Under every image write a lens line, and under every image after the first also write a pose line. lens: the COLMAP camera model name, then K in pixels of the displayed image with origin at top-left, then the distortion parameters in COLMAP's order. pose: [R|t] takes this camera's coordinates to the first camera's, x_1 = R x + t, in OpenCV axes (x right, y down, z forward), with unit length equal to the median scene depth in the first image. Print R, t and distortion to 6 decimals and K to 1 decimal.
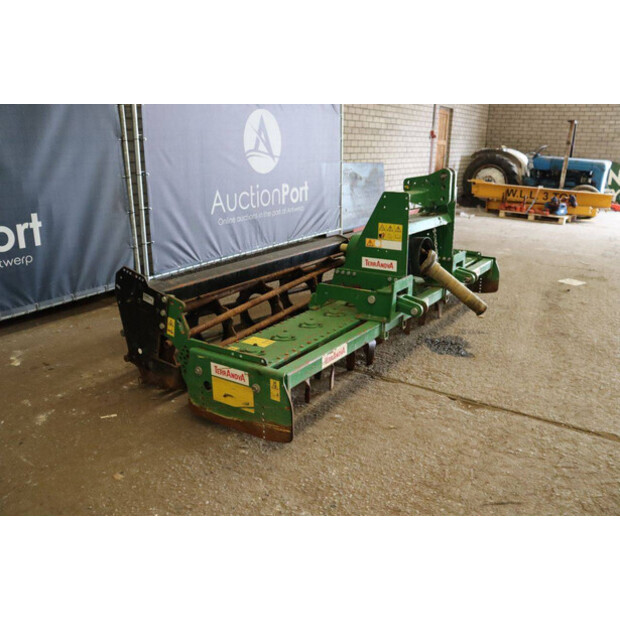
lens RADIAL K [[551.9, 0, 314.9], [0, 551.9, 307.6], [0, 0, 1]] dist [-0.142998, 0.151101]
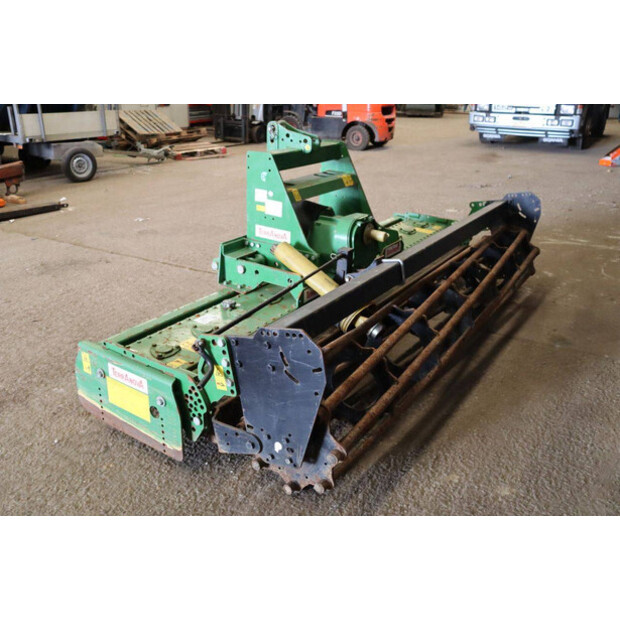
lens RADIAL K [[582.9, 0, 301.5], [0, 582.9, 310.3], [0, 0, 1]] dist [-0.117441, 0.173099]
pose [[-0.999574, -0.023074, -0.017898, 0.177255], [-0.029190, 0.772417, 0.634445, -0.540932], [-0.000815, 0.634697, -0.772761, 1.673920]]
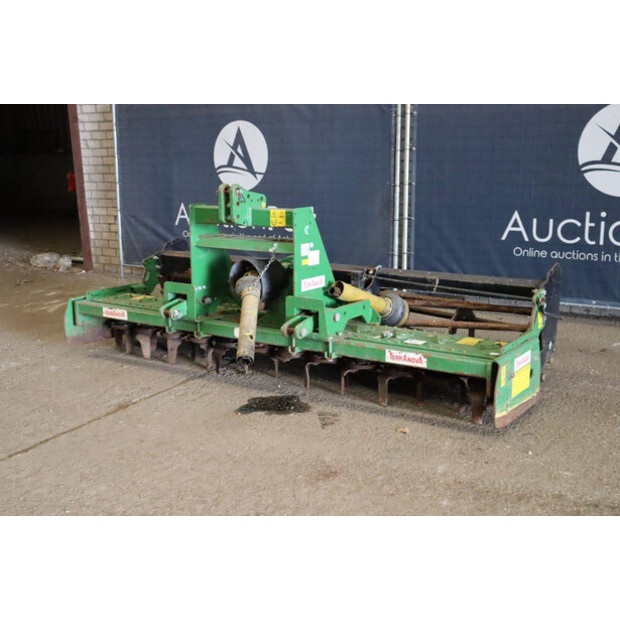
lens RADIAL K [[766.5, 0, 309.9], [0, 766.5, 318.5], [0, 0, 1]] dist [-0.000915, 0.046353]
pose [[-0.001809, 0.209151, -0.977882, 1.290414], [-0.276808, 0.939568, 0.201468, -0.284172], [0.960924, 0.271050, 0.056195, 0.933317]]
